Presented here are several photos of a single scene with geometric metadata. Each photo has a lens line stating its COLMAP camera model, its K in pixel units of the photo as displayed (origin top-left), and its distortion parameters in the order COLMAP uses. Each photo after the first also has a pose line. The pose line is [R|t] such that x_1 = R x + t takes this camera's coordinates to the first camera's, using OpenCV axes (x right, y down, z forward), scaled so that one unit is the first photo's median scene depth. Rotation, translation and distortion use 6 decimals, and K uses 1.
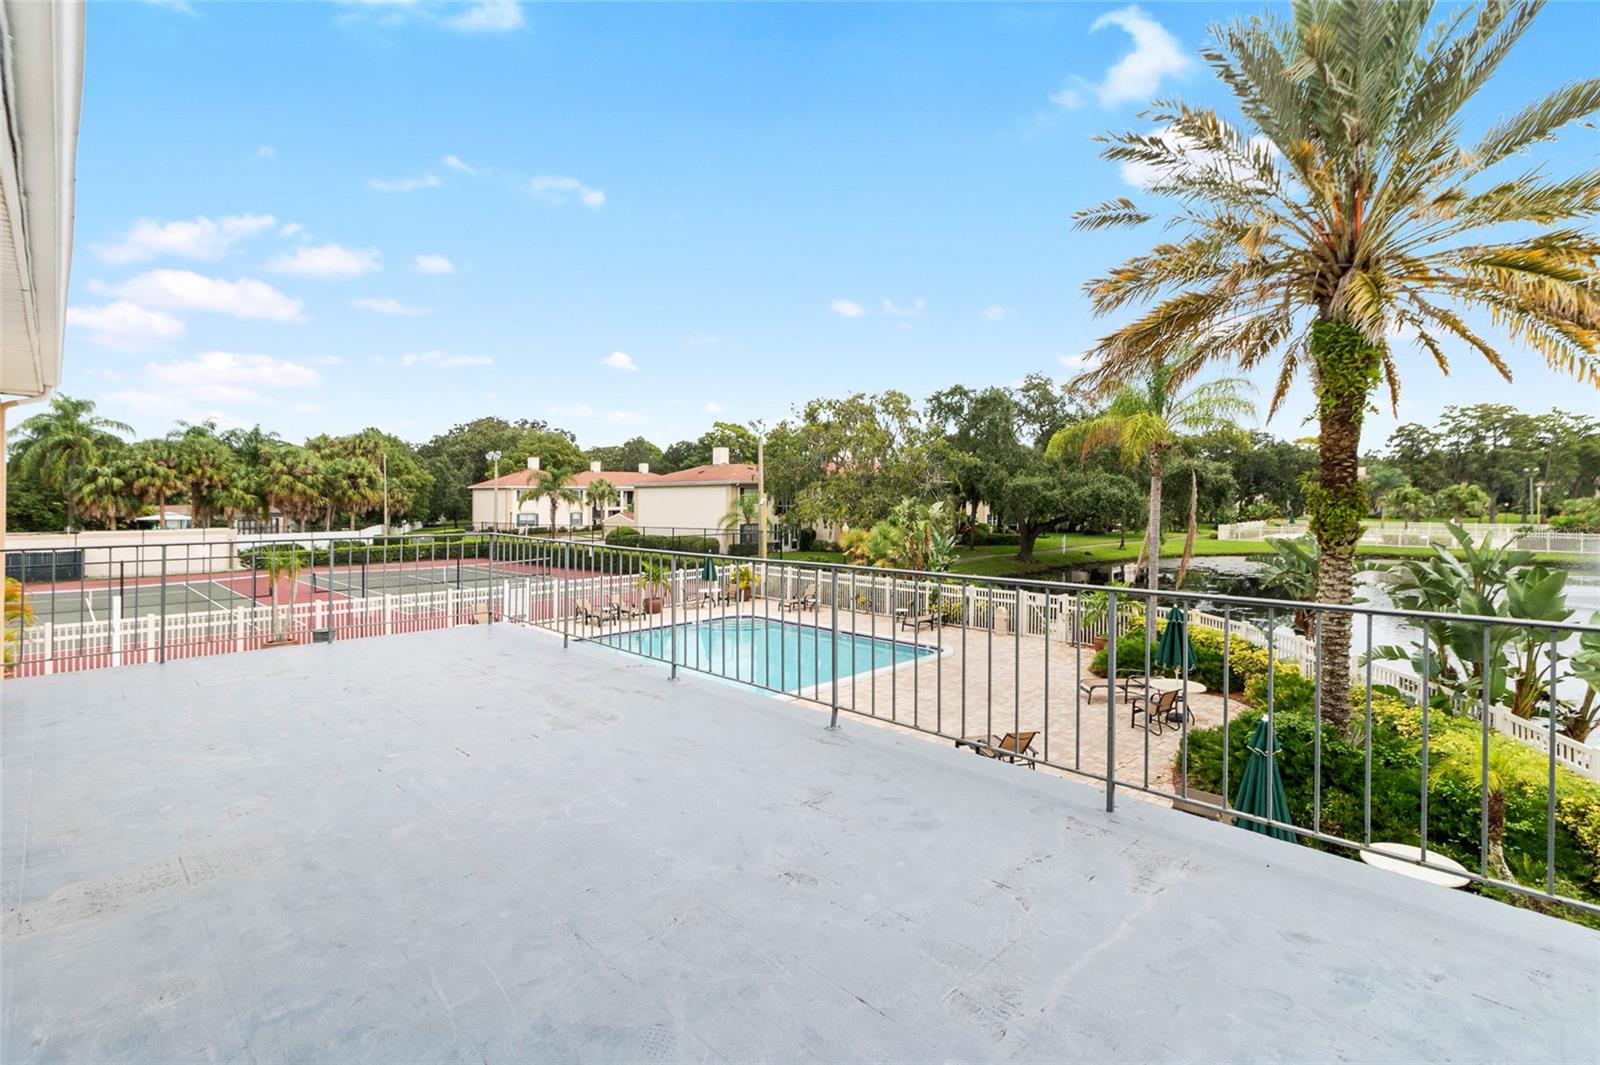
lens RADIAL K [[738.2, 0, 800.8], [0, 738.2, 489.5], [0, 0, 1]] dist [0.008148, -0.000166]
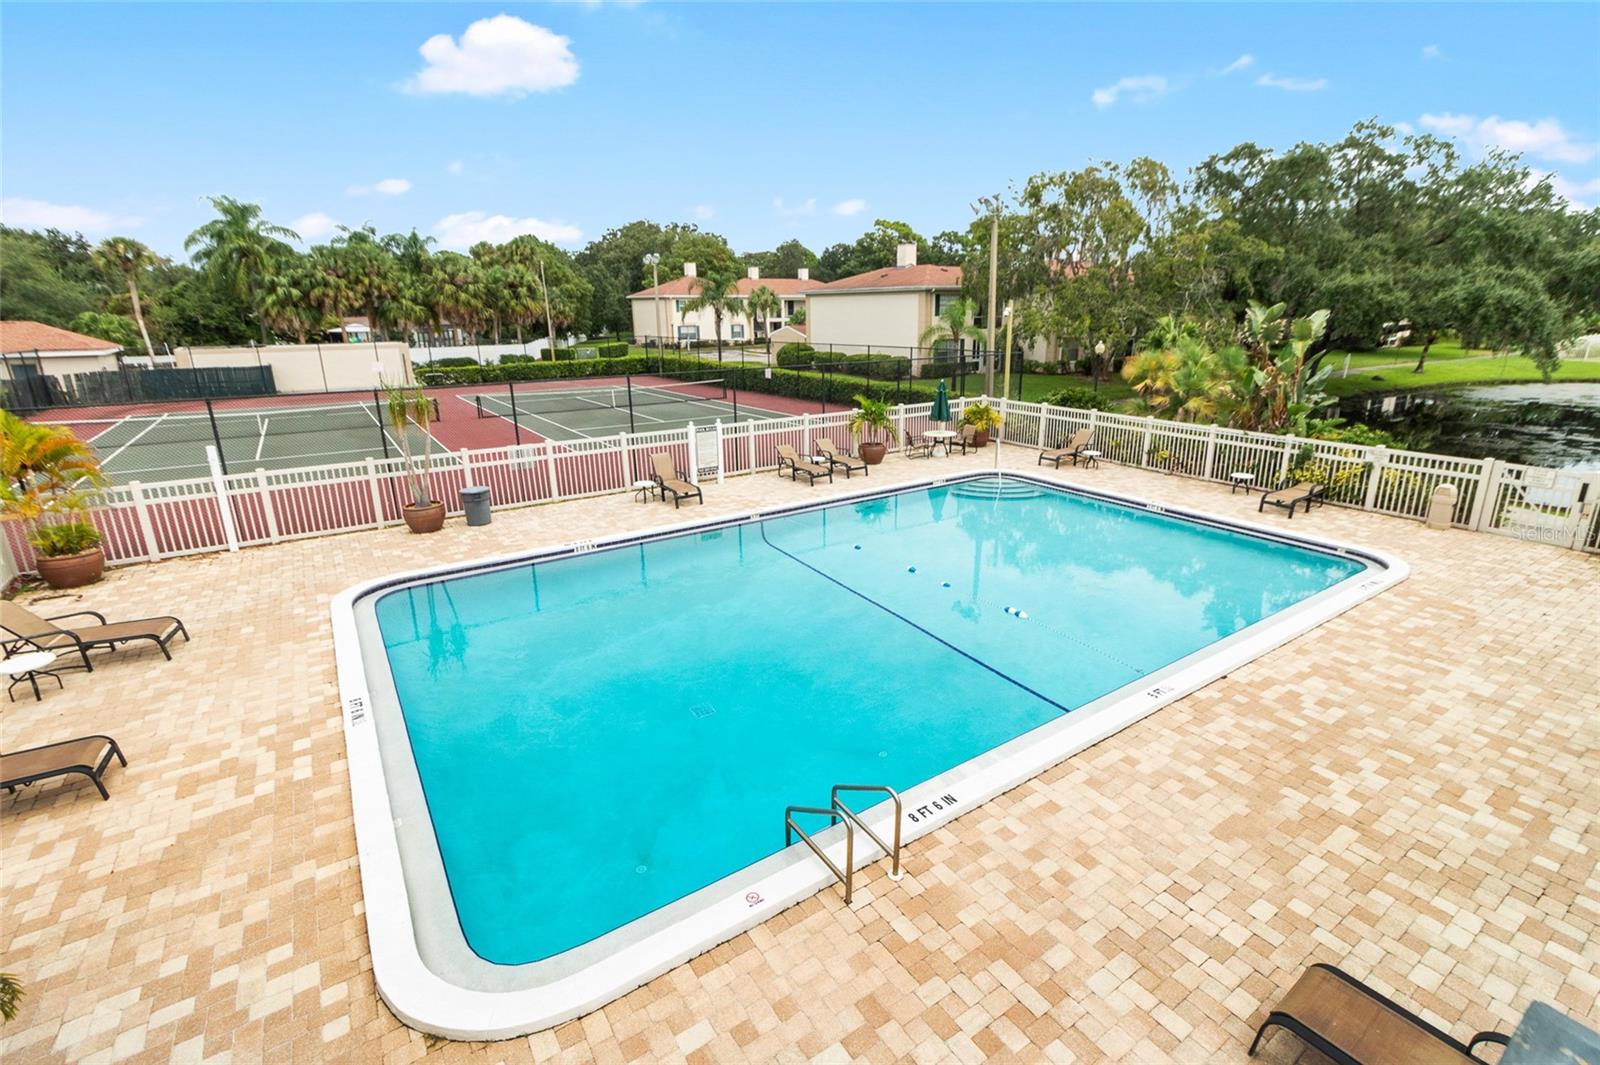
lens RADIAL K [[738.2, 0, 816.6], [0, 738.2, 531.4], [0, 0, 1]] dist [0.008148, -0.000166]
pose [[0.983677, 0.047851, -0.173462, -0.049771], [0.006488, 0.953934, 0.299945, 0.001516], [0.179824, -0.296175, 0.938053, 0.102606]]
